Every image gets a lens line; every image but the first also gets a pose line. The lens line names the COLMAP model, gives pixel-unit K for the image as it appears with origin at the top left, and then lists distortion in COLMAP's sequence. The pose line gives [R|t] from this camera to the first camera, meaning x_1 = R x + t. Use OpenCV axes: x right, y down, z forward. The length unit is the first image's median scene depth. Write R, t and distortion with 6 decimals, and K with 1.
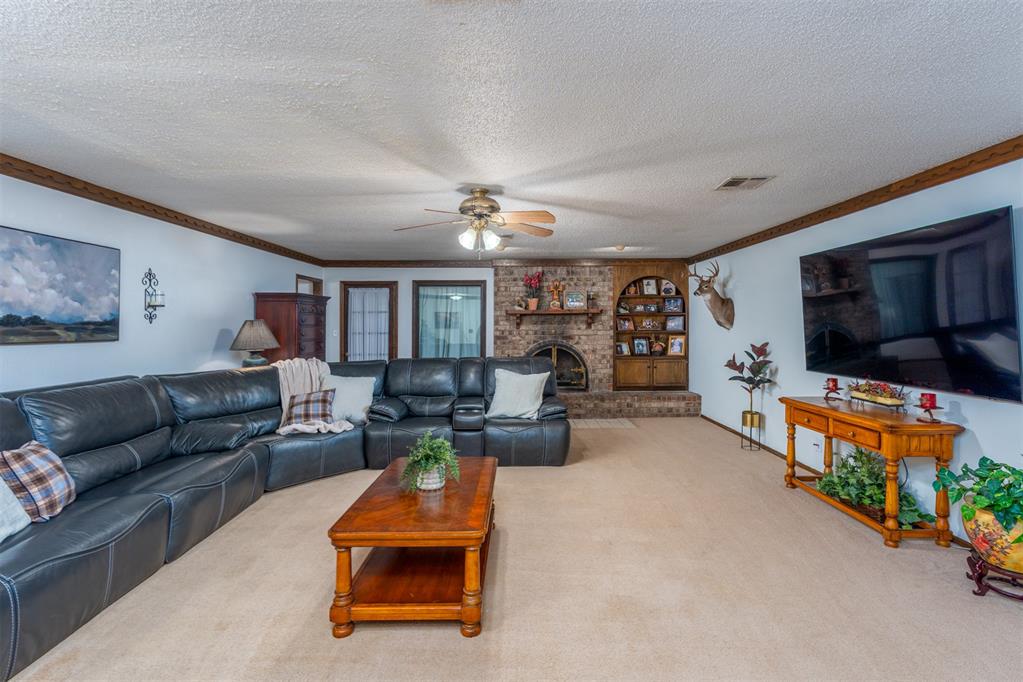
lens RADIAL K [[471.6, 0, 513.6], [0, 471.6, 326.1], [0, 0, 1]] dist [0.001135, 0.000174]
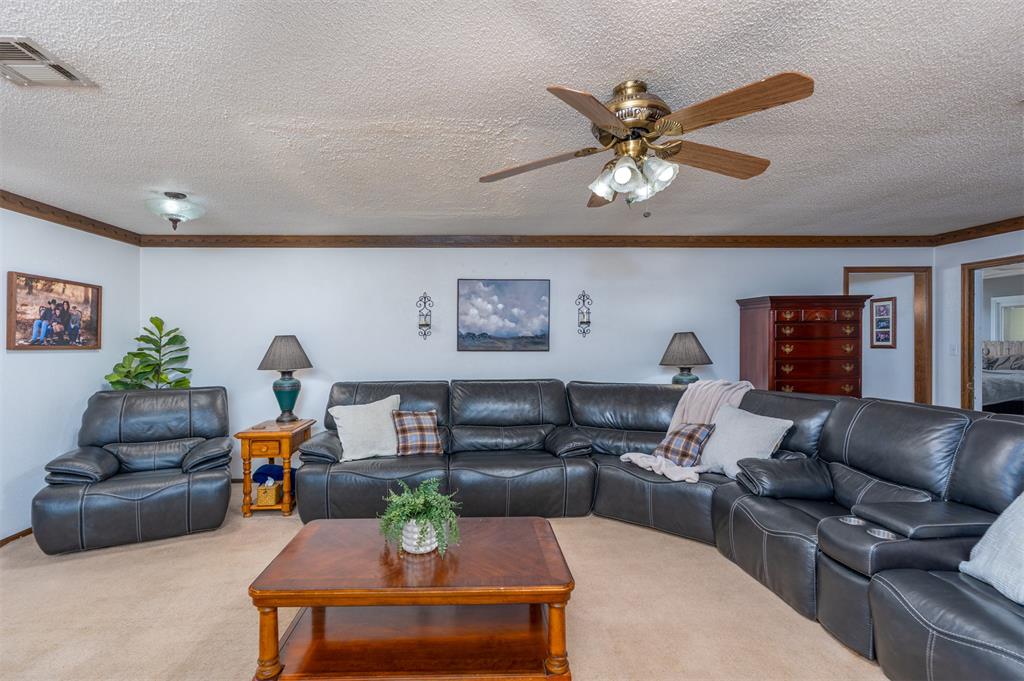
lens RADIAL K [[484.6, 0, 512.0], [0, 484.6, 340.5], [0, 0, 1]] dist [-0.001015, -0.000153]
pose [[0.037295, -0.000485, -0.999304, 0.513310], [0.001082, 0.999999, -0.000445, 0.002912], [0.999304, -0.001065, 0.037295, 0.917886]]
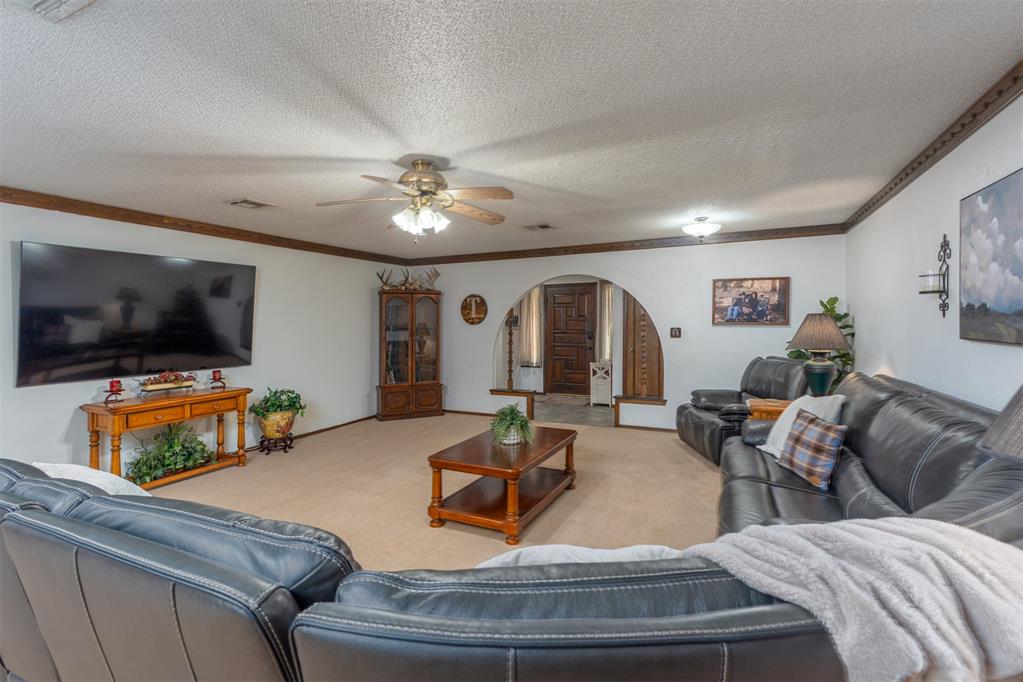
lens RADIAL K [[471.6, 0, 513.6], [0, 471.6, 326.1], [0, 0, 1]] dist [0.001135, 0.000174]
pose [[-0.903181, 0.008093, 0.429184, -0.601046], [0.014685, 0.999820, 0.012051, -0.005353], [-0.429009, 0.017187, -0.903137, 1.740499]]
